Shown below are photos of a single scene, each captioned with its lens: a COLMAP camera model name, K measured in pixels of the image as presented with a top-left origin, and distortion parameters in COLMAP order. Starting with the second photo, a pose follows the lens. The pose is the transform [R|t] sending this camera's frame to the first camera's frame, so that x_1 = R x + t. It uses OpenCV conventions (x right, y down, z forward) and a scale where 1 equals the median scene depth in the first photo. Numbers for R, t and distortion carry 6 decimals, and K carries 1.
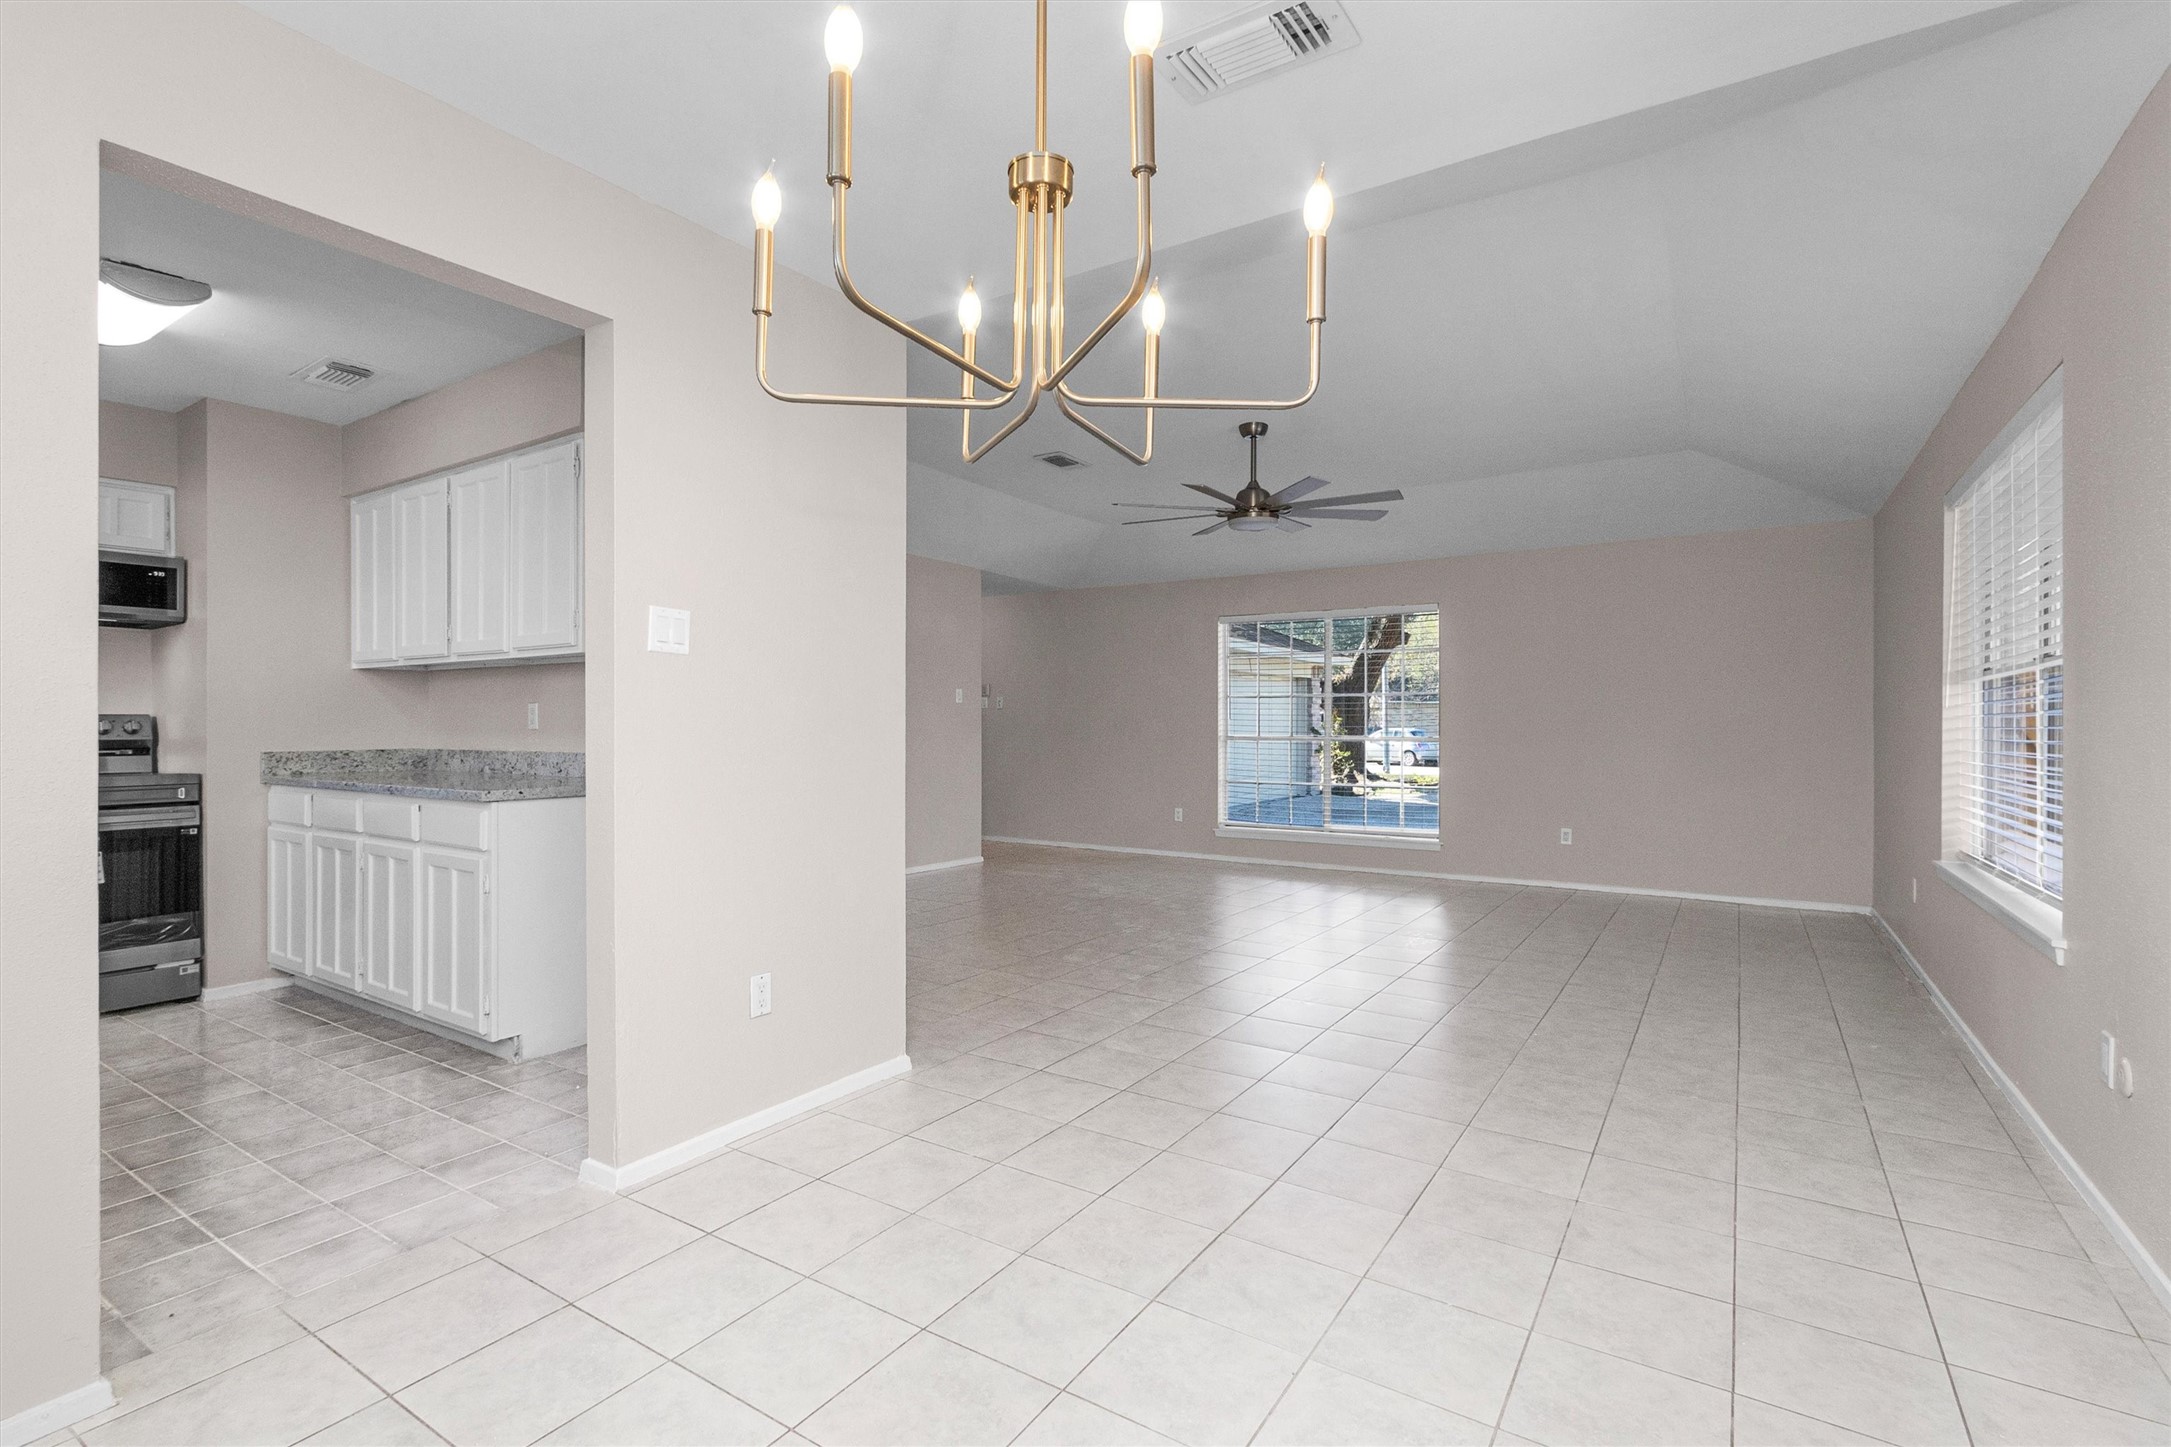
lens RADIAL K [[1006.6, 0, 1067.9], [0, 1006.6, 720.3], [0, 0, 1]] dist [0.001664, 0.000778]
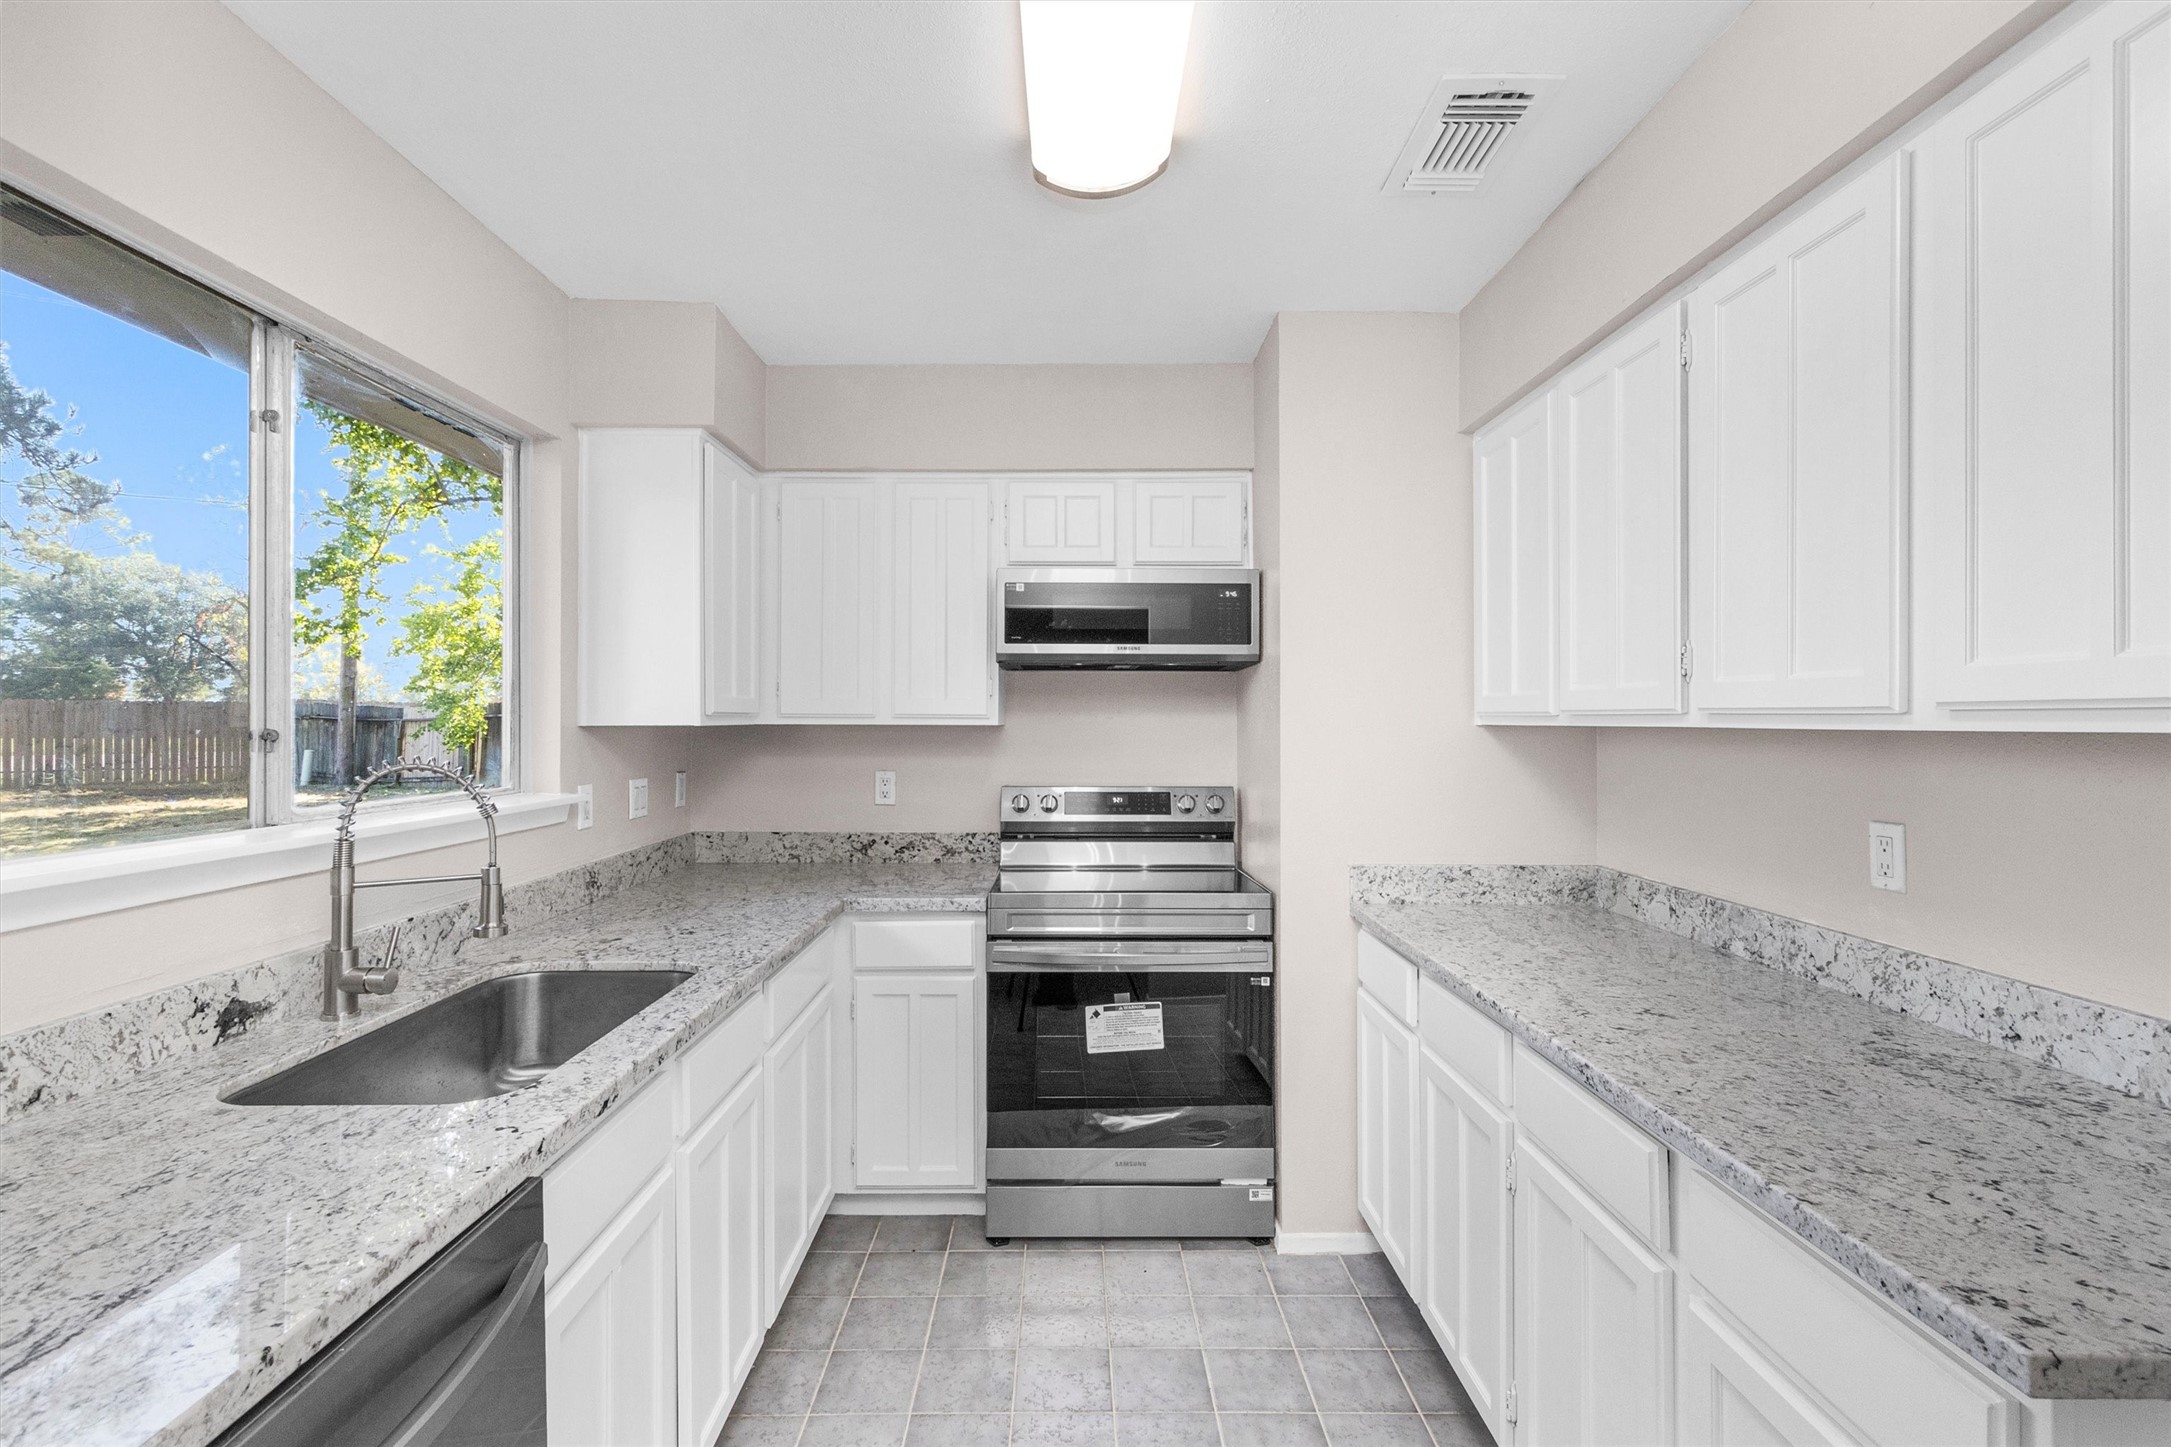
lens RADIAL K [[1006.6, 0, 1067.9], [0, 1006.6, 720.3], [0, 0, 1]] dist [0.001664, 0.000778]
pose [[0.558454, 0.000311, -0.829535, -0.390000], [0.003698, 0.999989, 0.002864, -0.061238], [0.829527, -0.004666, 0.558447, 0.520924]]
